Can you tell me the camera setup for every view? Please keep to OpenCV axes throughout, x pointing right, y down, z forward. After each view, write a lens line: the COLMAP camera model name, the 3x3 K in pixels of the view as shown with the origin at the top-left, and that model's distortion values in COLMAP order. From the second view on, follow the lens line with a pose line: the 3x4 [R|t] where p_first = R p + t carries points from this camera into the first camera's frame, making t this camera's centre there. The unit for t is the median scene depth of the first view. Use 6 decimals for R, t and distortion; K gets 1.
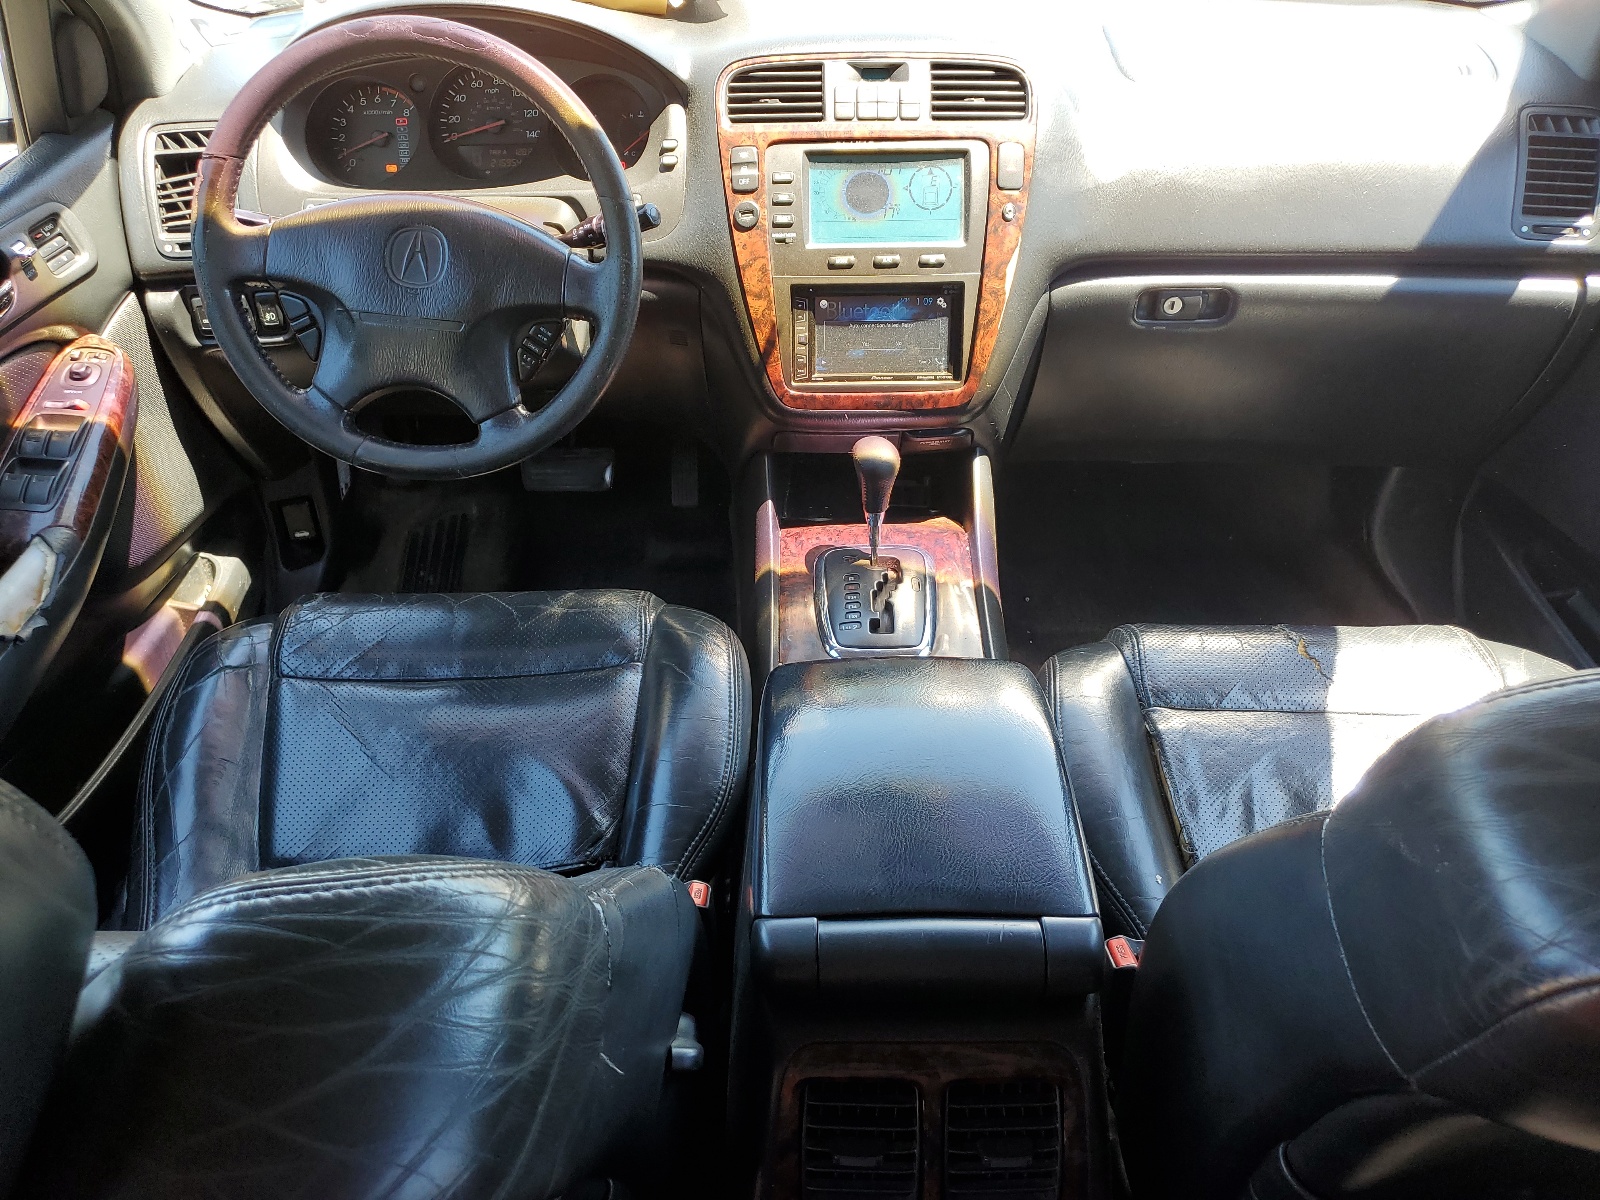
lens RADIAL K [[1209.3, 0, 796.7], [0, 1209.3, 601.1], [0, 0, 1]] dist [-0.006989, -0.002747]
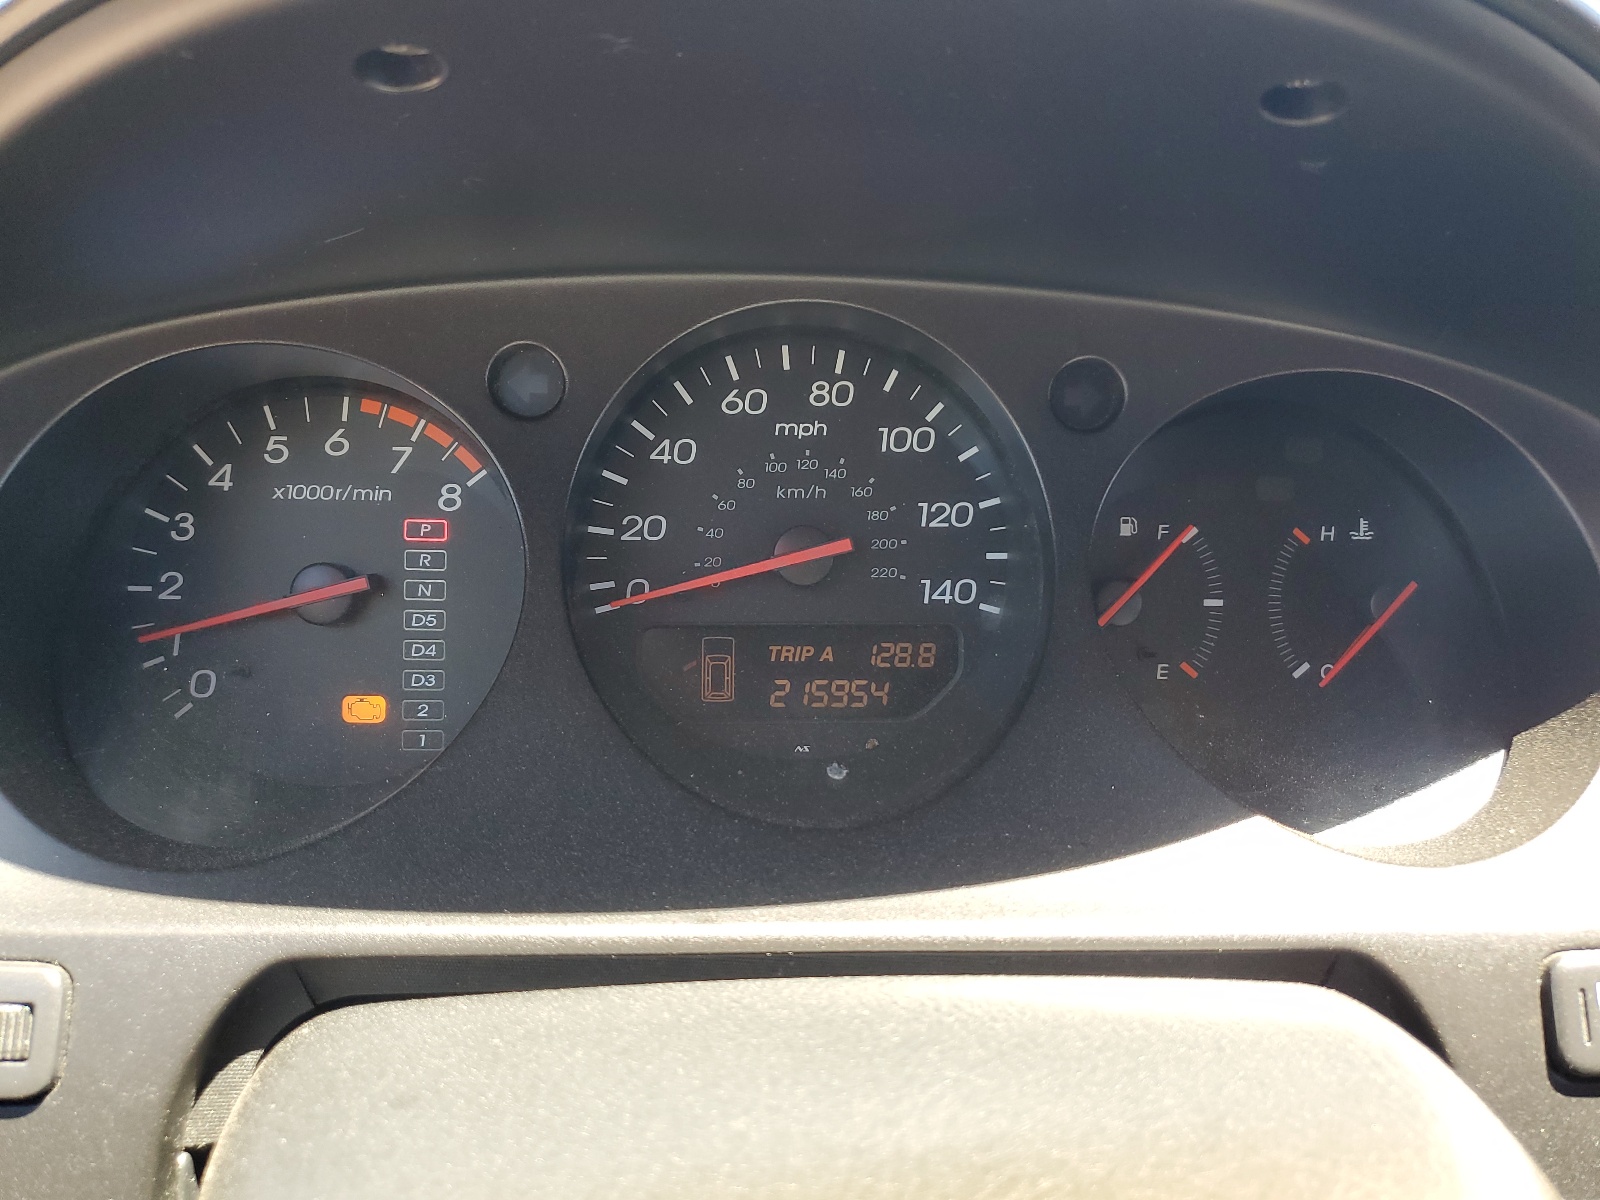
lens RADIAL K [[1209.3, 0, 802.7], [0, 1209.3, 601.0], [0, 0, 1]] dist [-0.006989, -0.002747]
pose [[0.996505, 0.021597, 0.080690, -0.271288], [0.002373, 0.958285, -0.285803, -0.313753], [-0.083497, 0.284996, 0.954885, 0.763631]]
